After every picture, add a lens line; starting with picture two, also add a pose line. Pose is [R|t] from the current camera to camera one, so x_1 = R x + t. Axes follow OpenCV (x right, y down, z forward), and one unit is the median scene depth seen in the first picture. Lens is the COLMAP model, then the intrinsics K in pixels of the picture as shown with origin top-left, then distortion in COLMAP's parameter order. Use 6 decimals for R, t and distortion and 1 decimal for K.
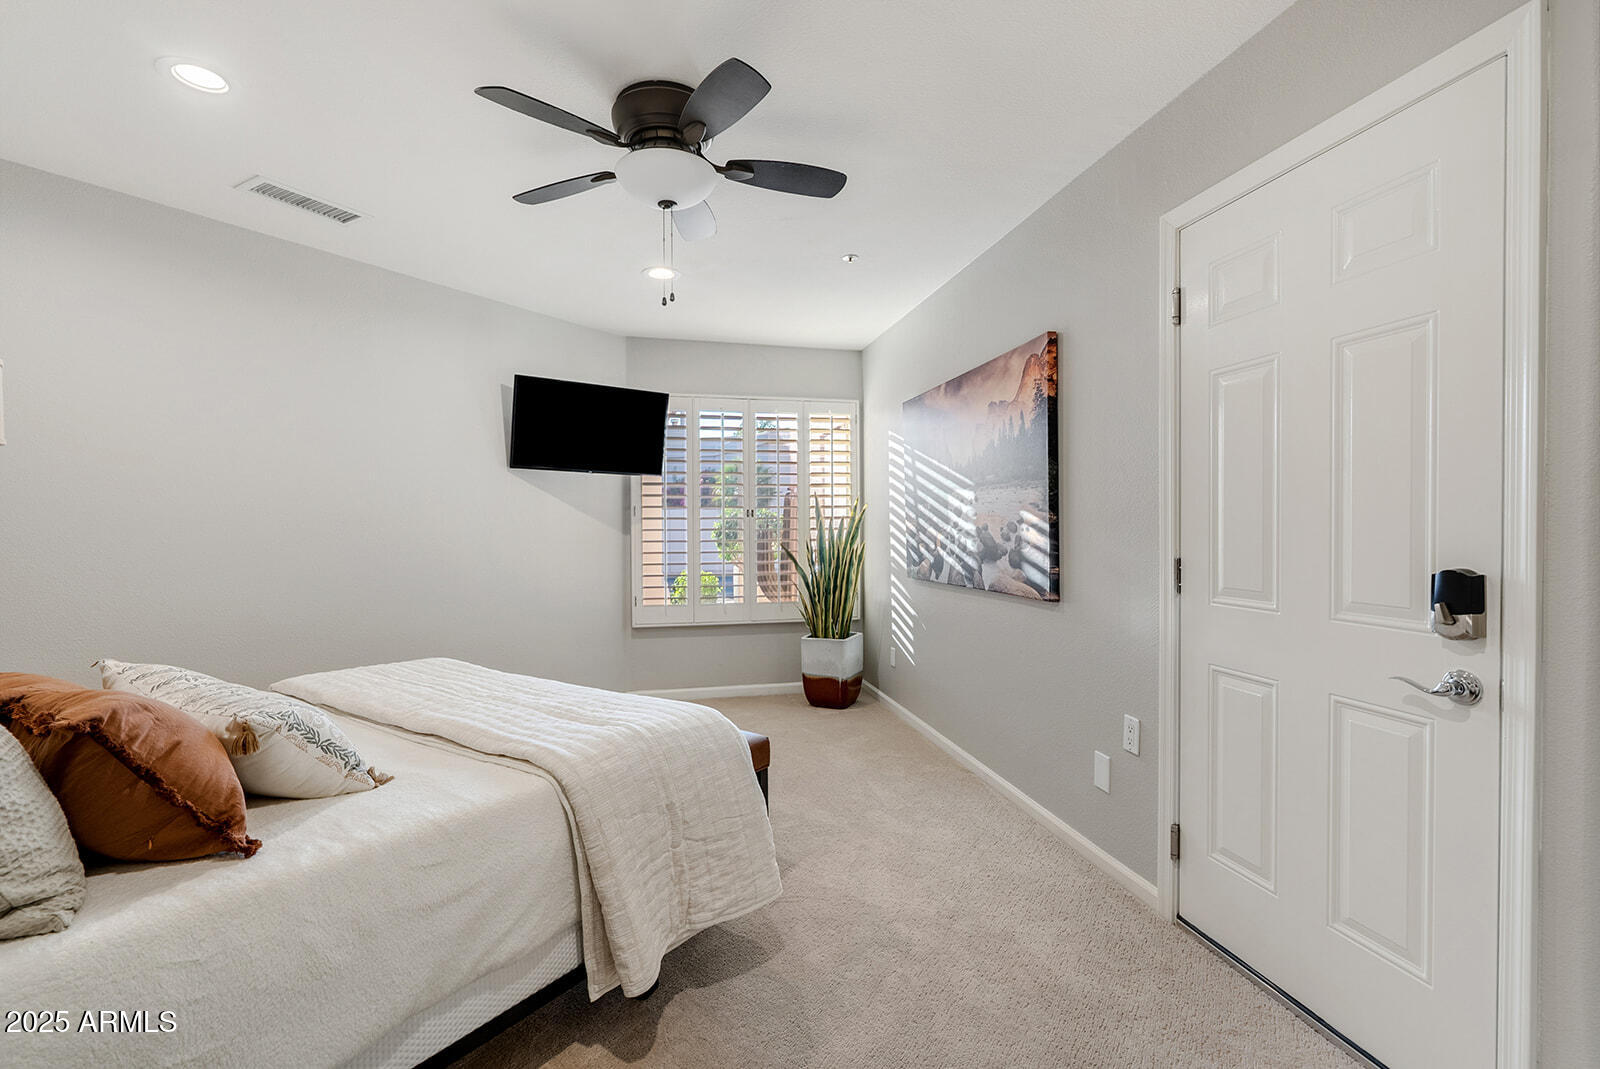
lens RADIAL K [[718.5, 0, 802.5], [0, 718.5, 509.9], [0, 0, 1]] dist [0.000846, 0.000290]
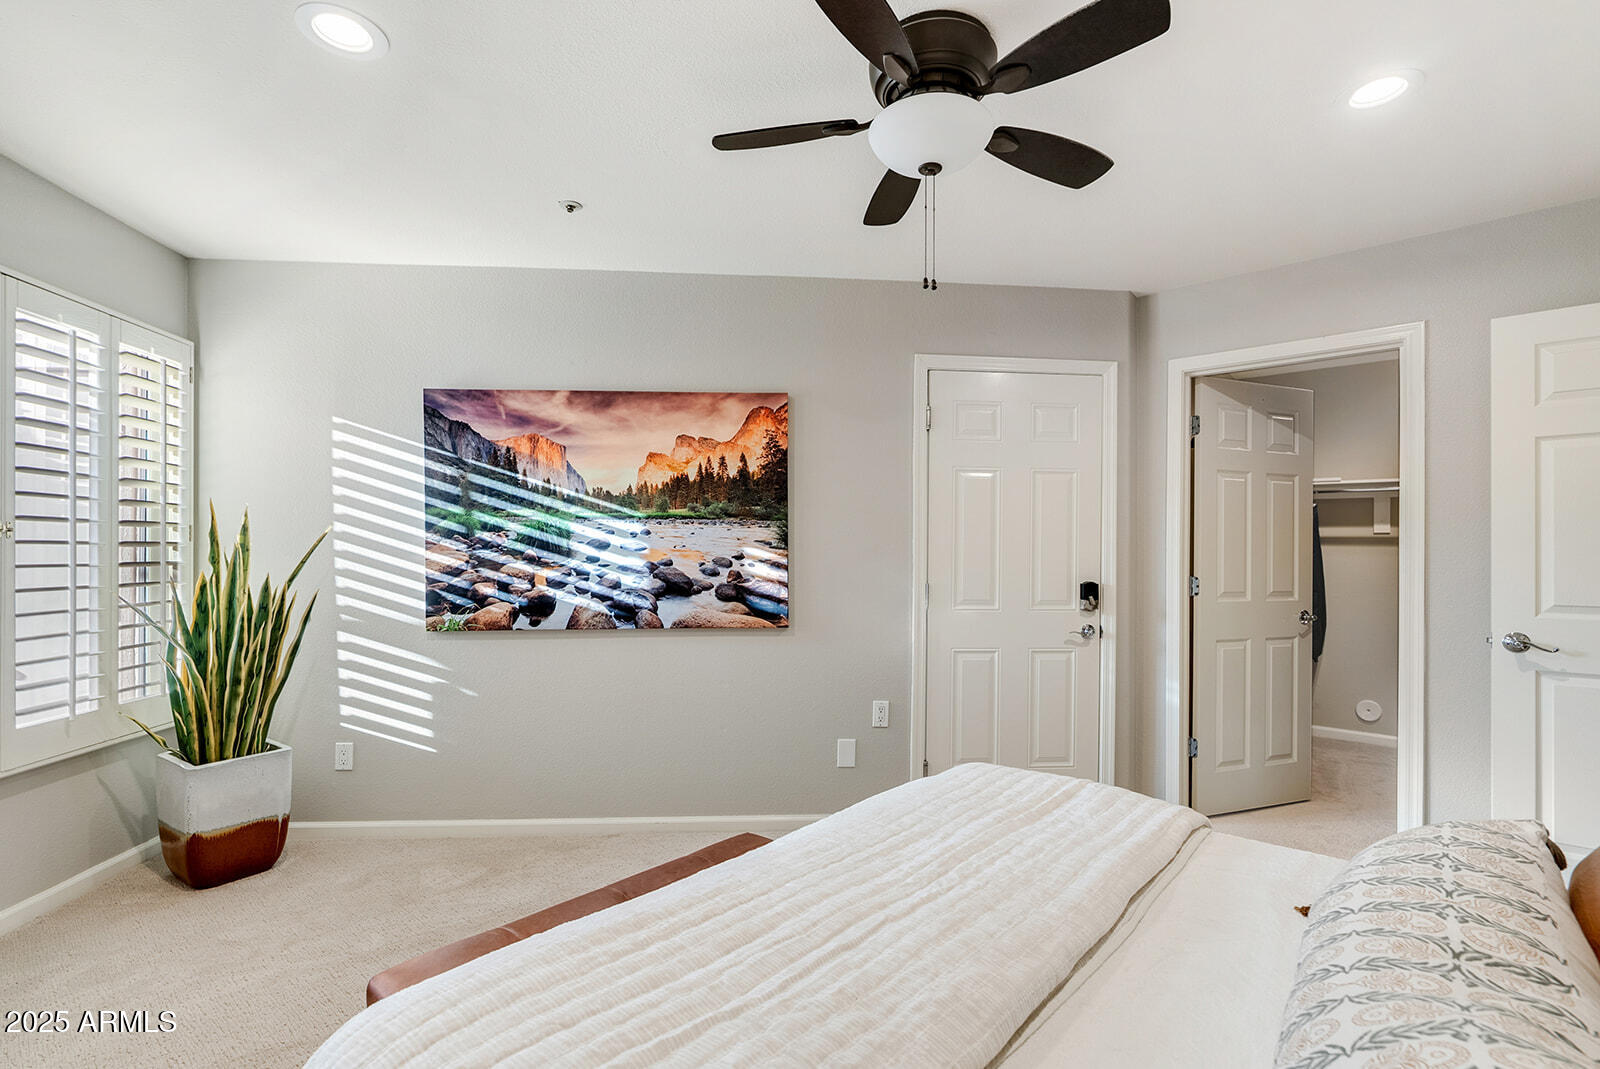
lens RADIAL K [[722.2, 0, 800.9], [0, 722.2, 531.9], [0, 0, 1]] dist [-0.006548, 0.001051]
pose [[0.144860, 0.041993, 0.988561, -0.737526], [-0.026639, 0.998902, -0.038529, 0.017452], [-0.989094, -0.020753, 0.145819, 0.746560]]
